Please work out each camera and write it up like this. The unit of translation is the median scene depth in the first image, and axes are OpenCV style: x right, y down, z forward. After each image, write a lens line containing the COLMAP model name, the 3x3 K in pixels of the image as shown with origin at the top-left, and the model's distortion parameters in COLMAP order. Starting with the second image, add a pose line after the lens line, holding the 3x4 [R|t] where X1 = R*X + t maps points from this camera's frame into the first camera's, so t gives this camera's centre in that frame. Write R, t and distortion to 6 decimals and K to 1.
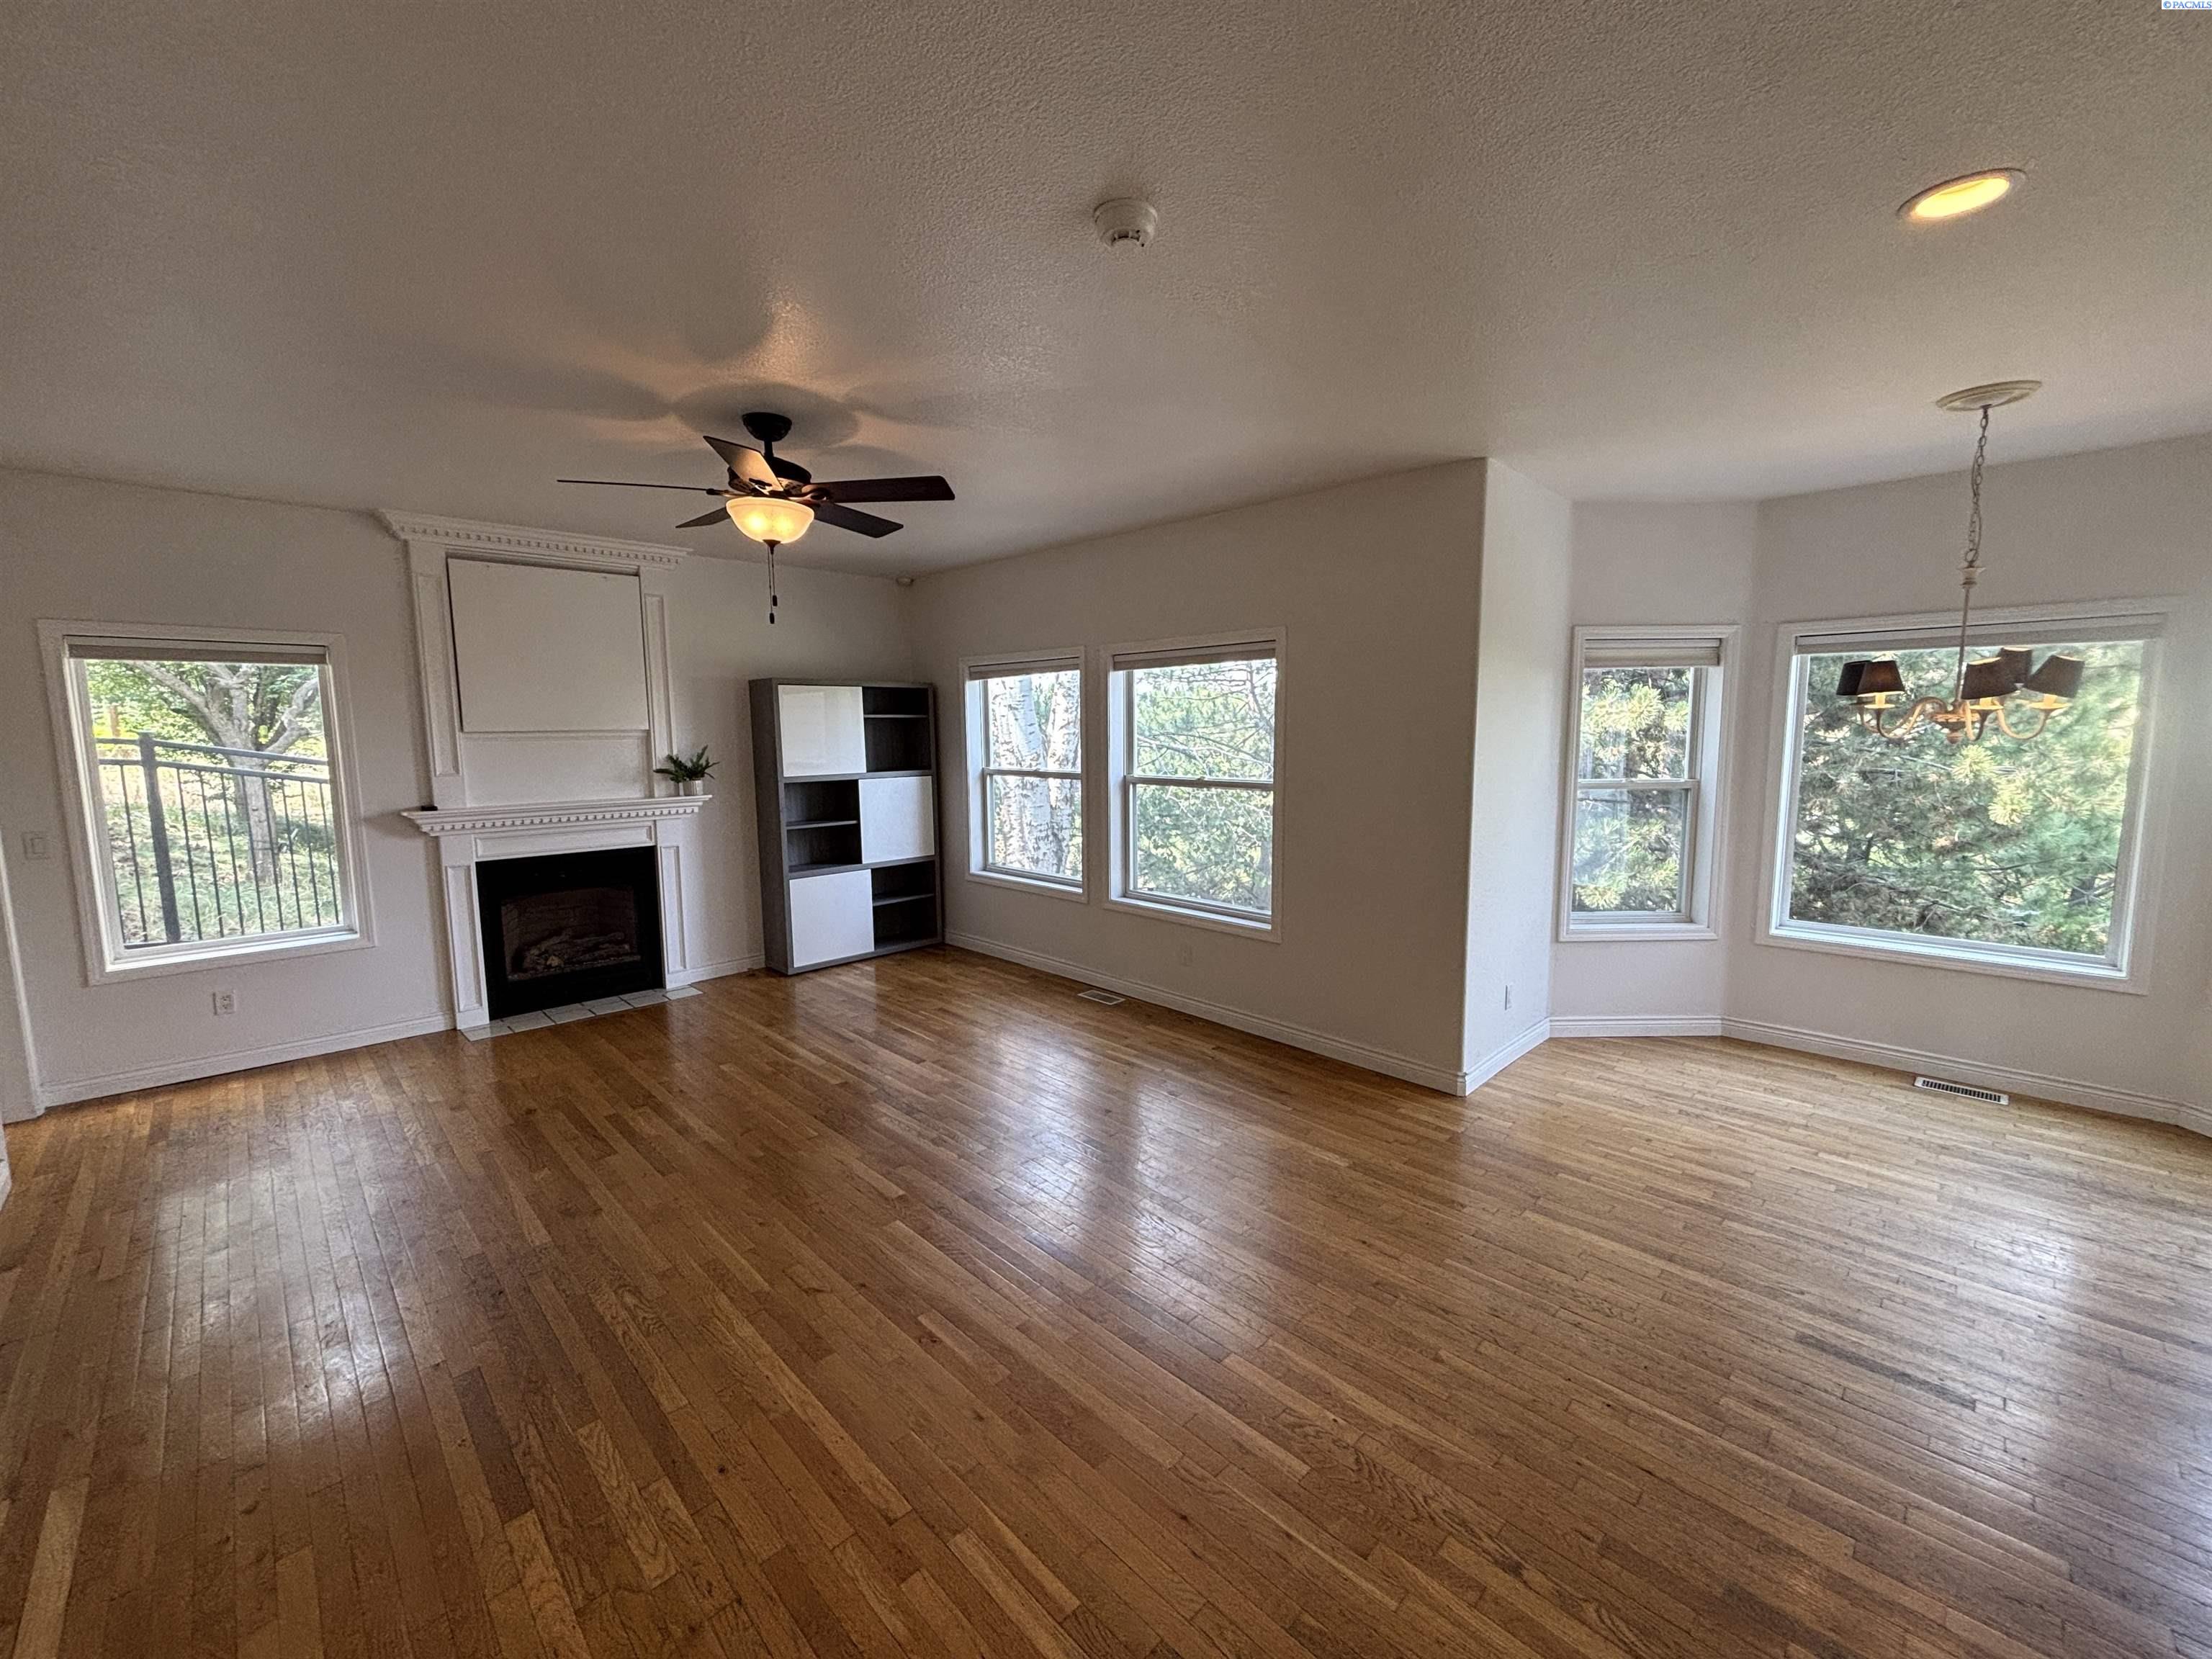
lens RADIAL K [[882.1, 0, 1106.0], [0, 882.1, 829.5], [0, 0, 1]] dist [0.002663, 0.000201]
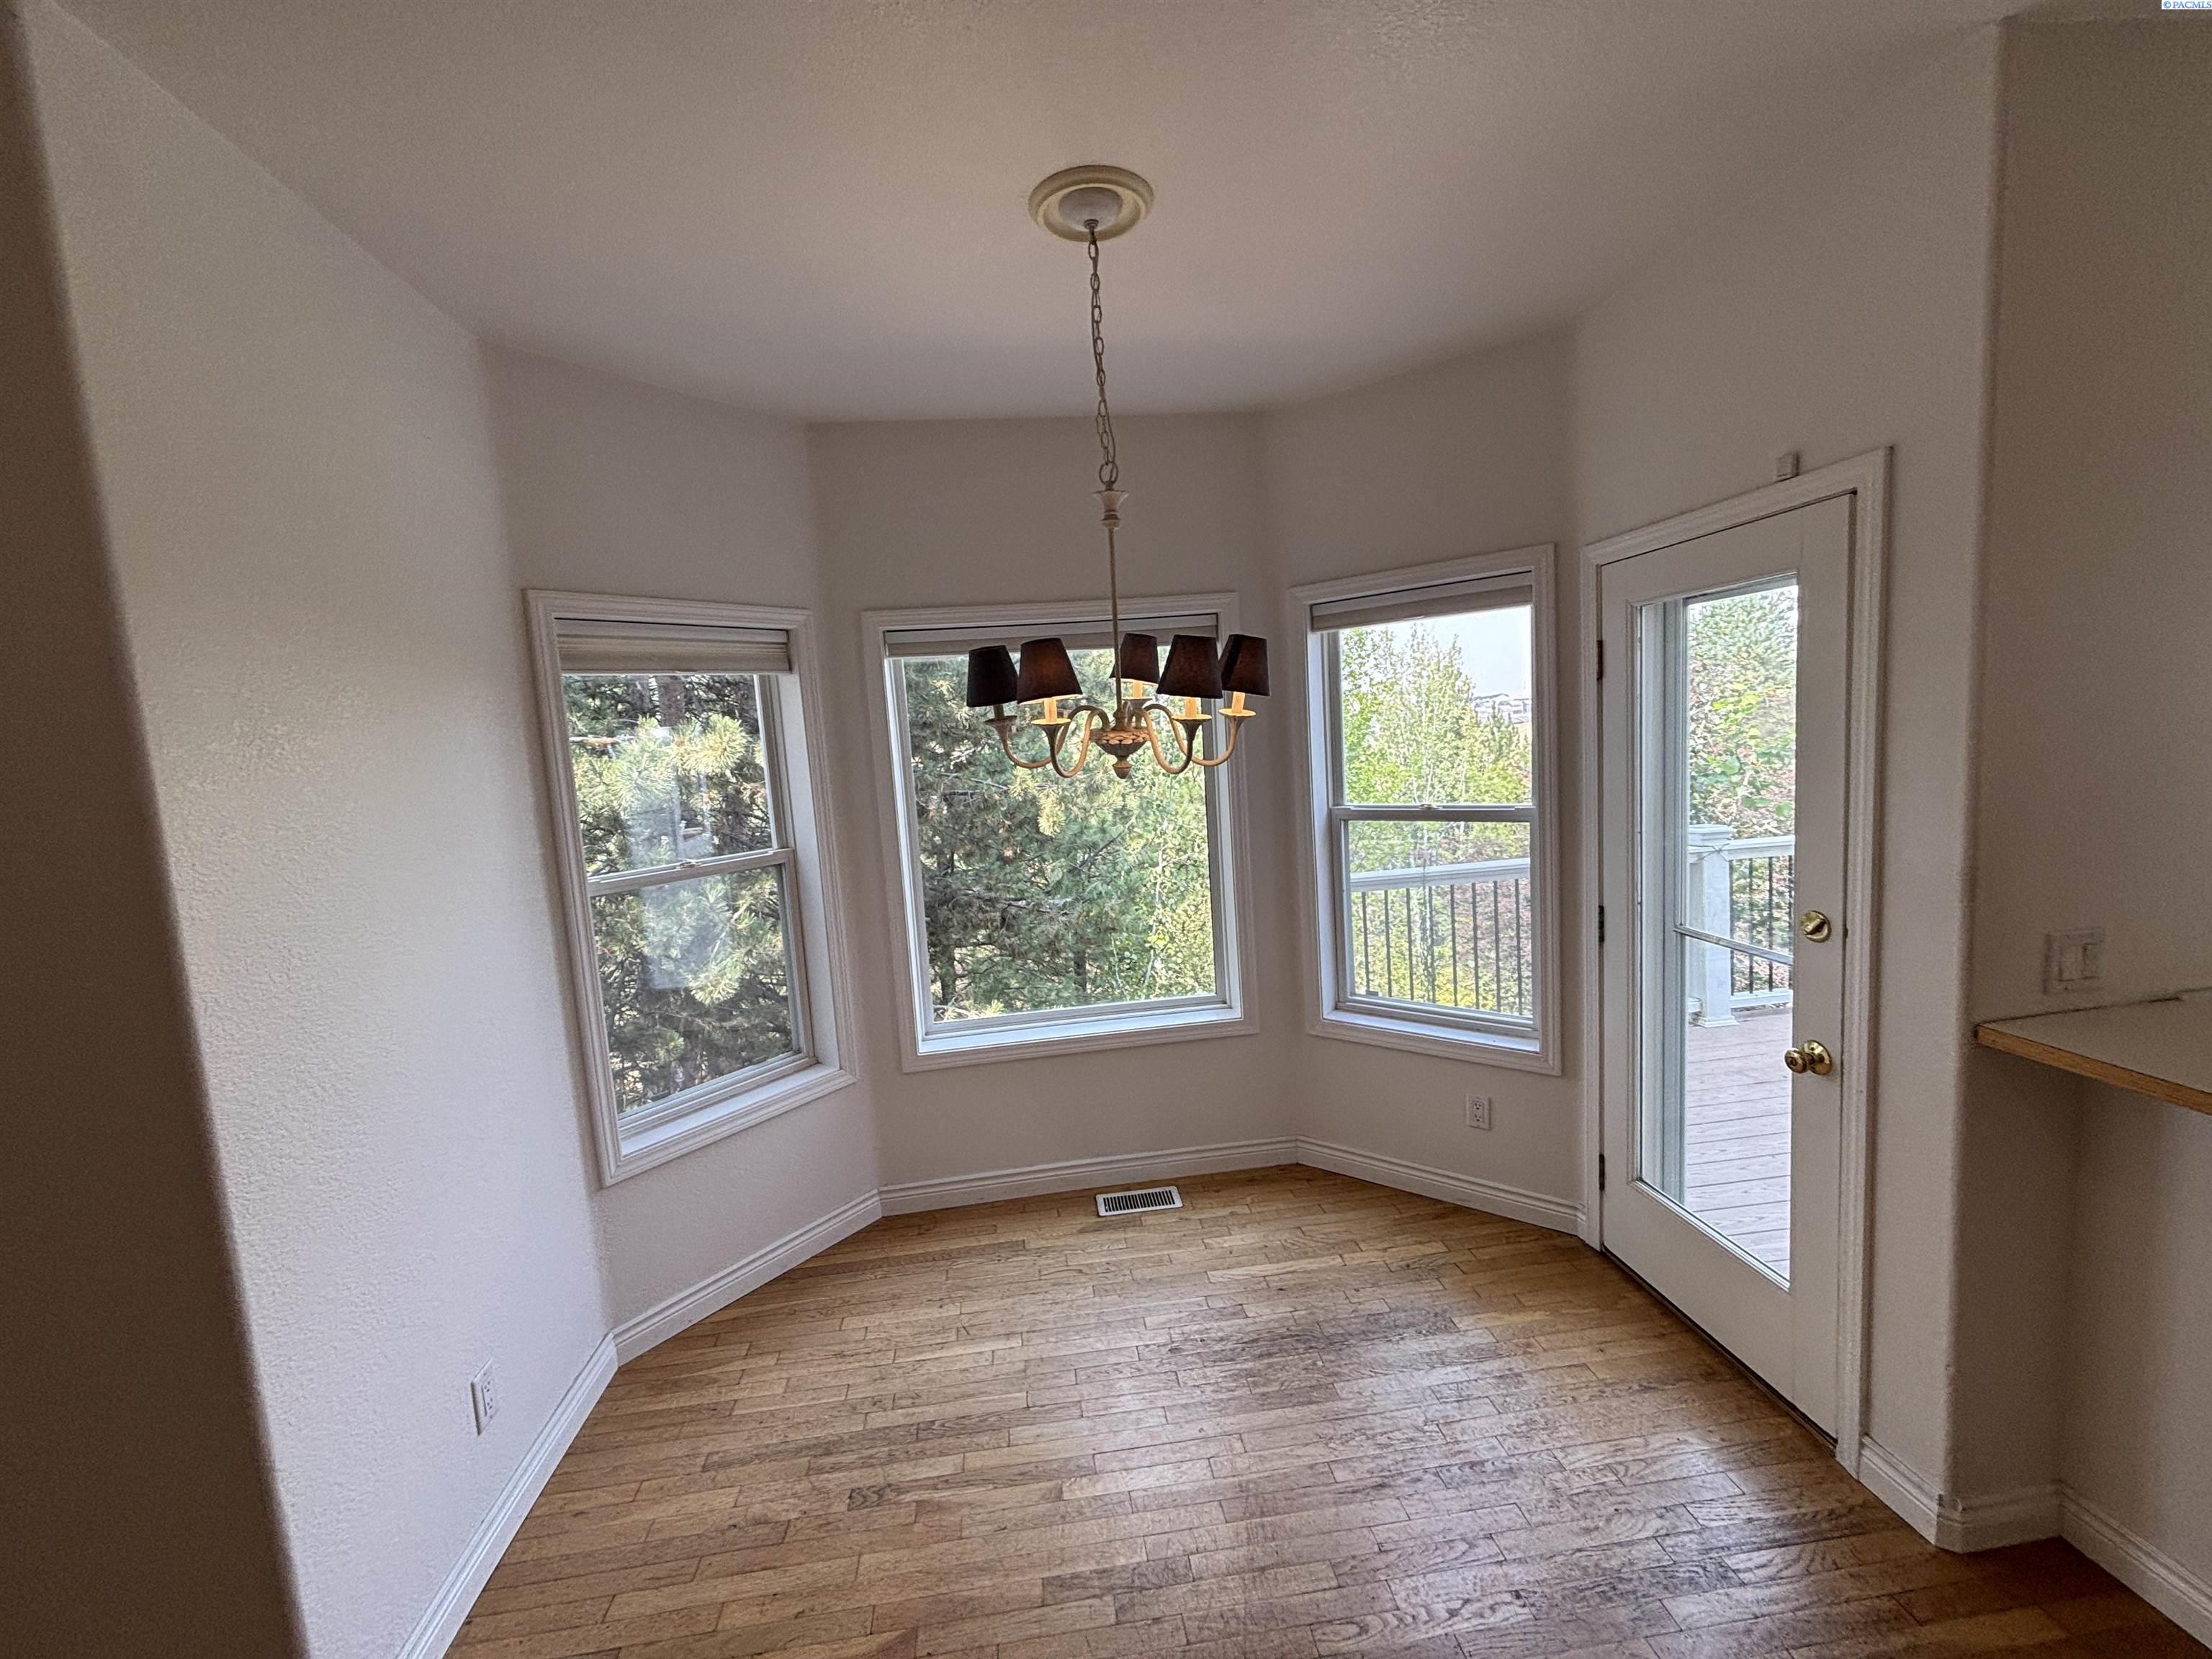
lens RADIAL K [[882.1, 0, 1106.0], [0, 882.1, 829.5], [0, 0, 1]] dist [0.002663, 0.000201]
pose [[0.612720, -0.113580, 0.782096, 0.333281], [0.149151, 0.988454, 0.026699, -0.058322], [-0.776098, 0.100292, 0.622586, 0.454416]]
